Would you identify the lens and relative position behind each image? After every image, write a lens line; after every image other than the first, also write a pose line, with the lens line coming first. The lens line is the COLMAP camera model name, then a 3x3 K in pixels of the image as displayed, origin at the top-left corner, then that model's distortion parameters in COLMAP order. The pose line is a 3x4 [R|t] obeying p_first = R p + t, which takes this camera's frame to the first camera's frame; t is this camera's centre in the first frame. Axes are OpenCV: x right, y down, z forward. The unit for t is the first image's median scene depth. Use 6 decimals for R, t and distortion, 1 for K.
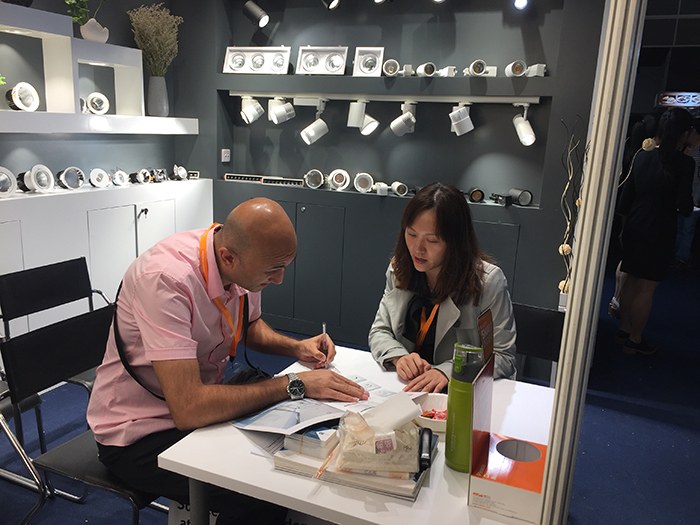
lens RADIAL K [[613.2, 0, 346.1], [0, 613.2, 263.8], [0, 0, 1]] dist [0.060533, -0.060944]
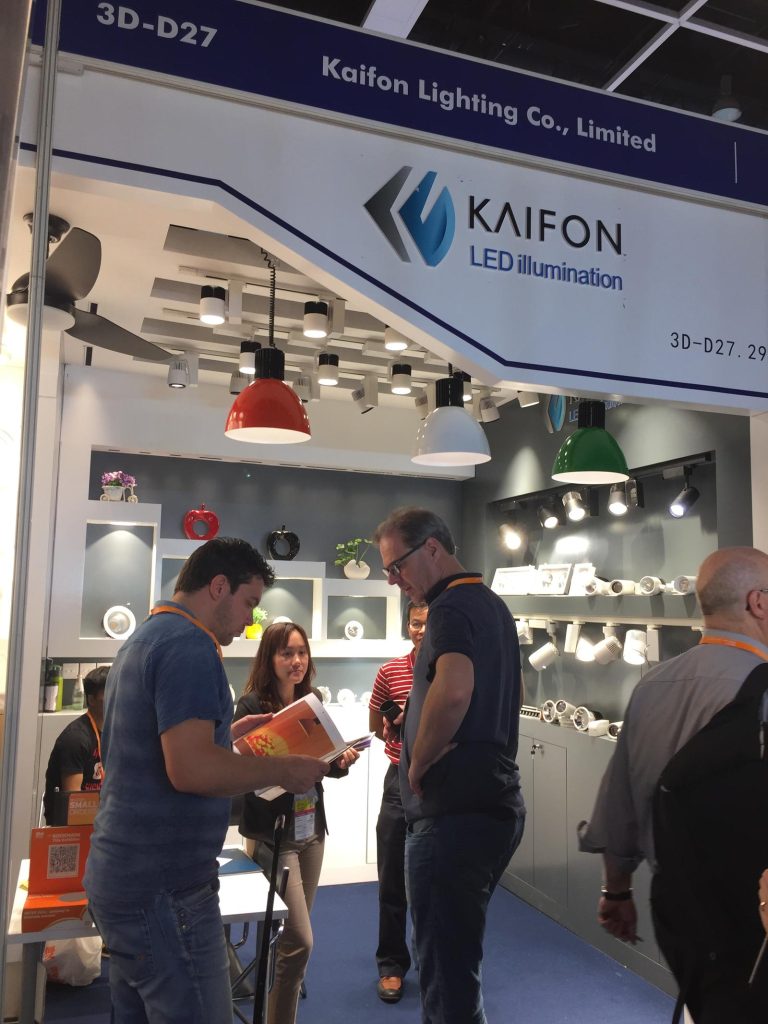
lens RADIAL K [[897.0, 0, 382.3], [0, 897.0, 511.2], [0, 0, 1]] dist [0.060533, -0.060944]
pose [[0.678614, -0.106376, -0.726751, 0.781873], [-0.152190, 0.947619, -0.280815, -0.015757], [0.718555, 0.301169, 0.626878, -0.038961]]
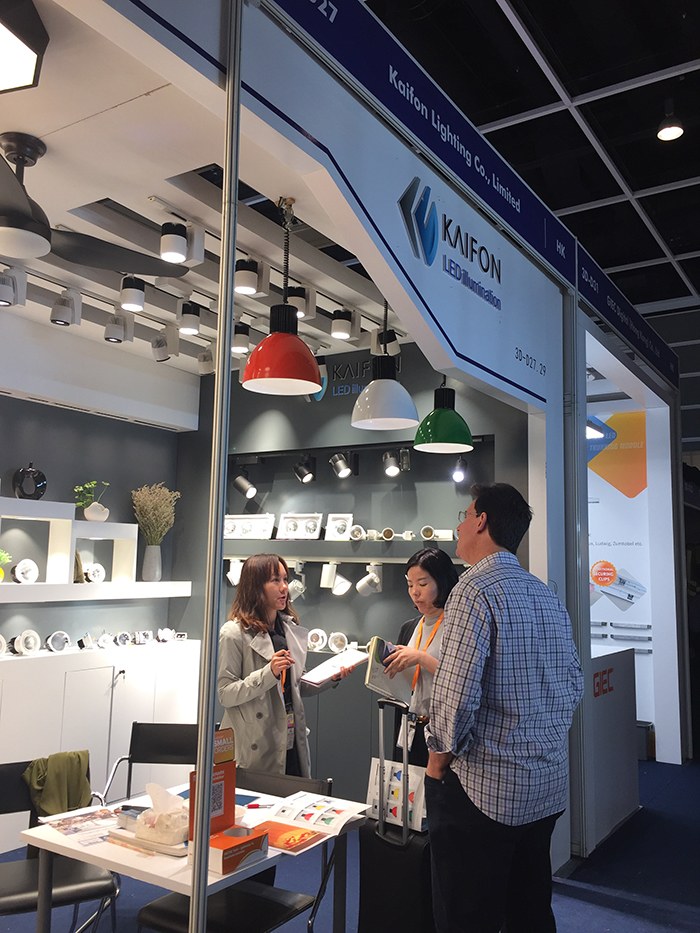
lens RADIAL K [[817.3, 0, 355.6], [0, 817.3, 467.9], [0, 0, 1]] dist [0.060533, -0.060944]
pose [[0.986136, -0.041020, -0.160790, 0.293802], [-0.015499, 0.941962, -0.335363, 0.048574], [0.165215, 0.333205, 0.928266, -0.336347]]
